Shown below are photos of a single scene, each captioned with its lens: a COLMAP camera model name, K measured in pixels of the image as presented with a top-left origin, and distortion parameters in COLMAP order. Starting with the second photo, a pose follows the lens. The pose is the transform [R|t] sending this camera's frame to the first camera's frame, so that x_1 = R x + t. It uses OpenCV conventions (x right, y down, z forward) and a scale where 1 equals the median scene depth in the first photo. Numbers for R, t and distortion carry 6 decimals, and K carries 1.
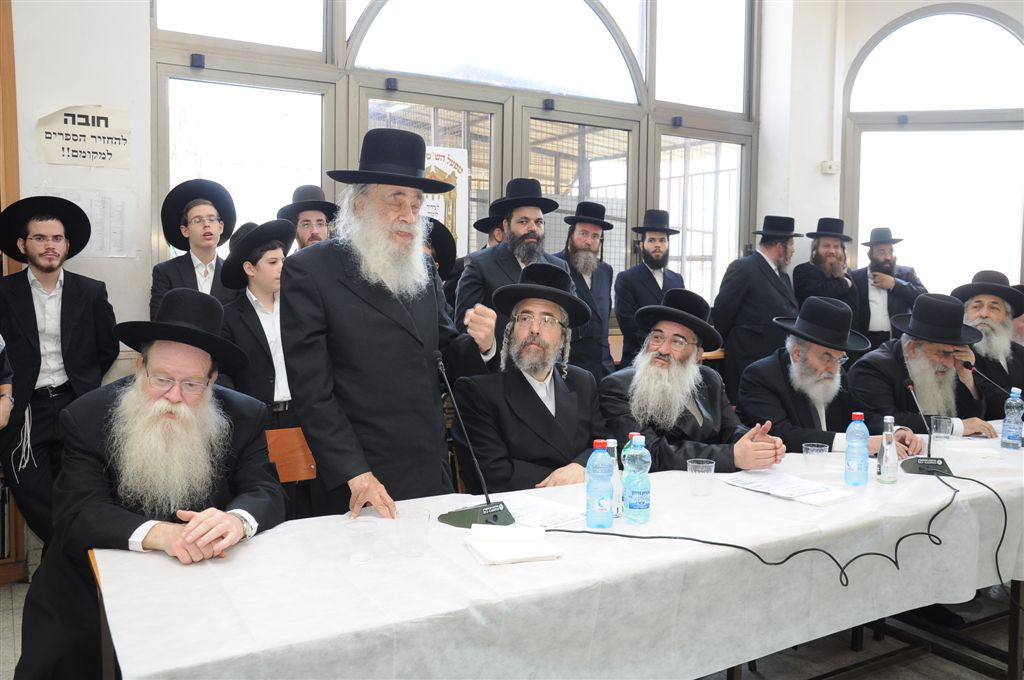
lens RADIAL K [[891.1, 0, 512.7], [0, 891.1, 334.8], [0, 0, 1]] dist [-0.020218, -0.013097]
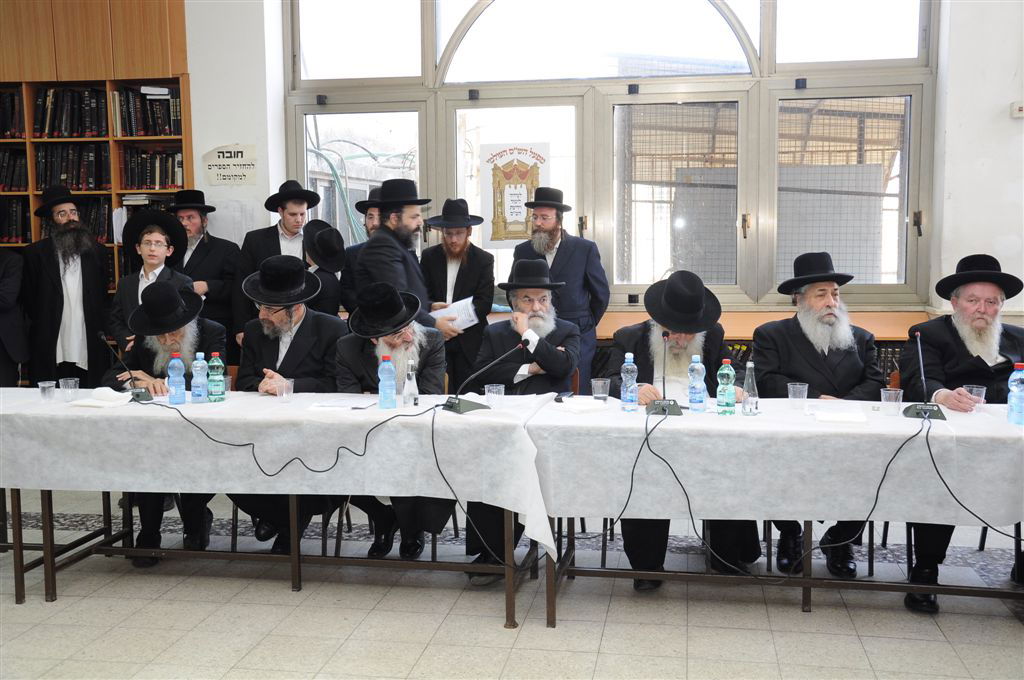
lens RADIAL K [[1076.9, 0, 511.0], [0, 1076.9, 340.1], [0, 0, 1]] dist [0.032850, 0.000000]
pose [[0.736929, 0.037707, -0.674918, 1.762729], [-0.034877, 0.999234, 0.017744, 0.036846], [0.675070, 0.010463, 0.737680, -0.044988]]
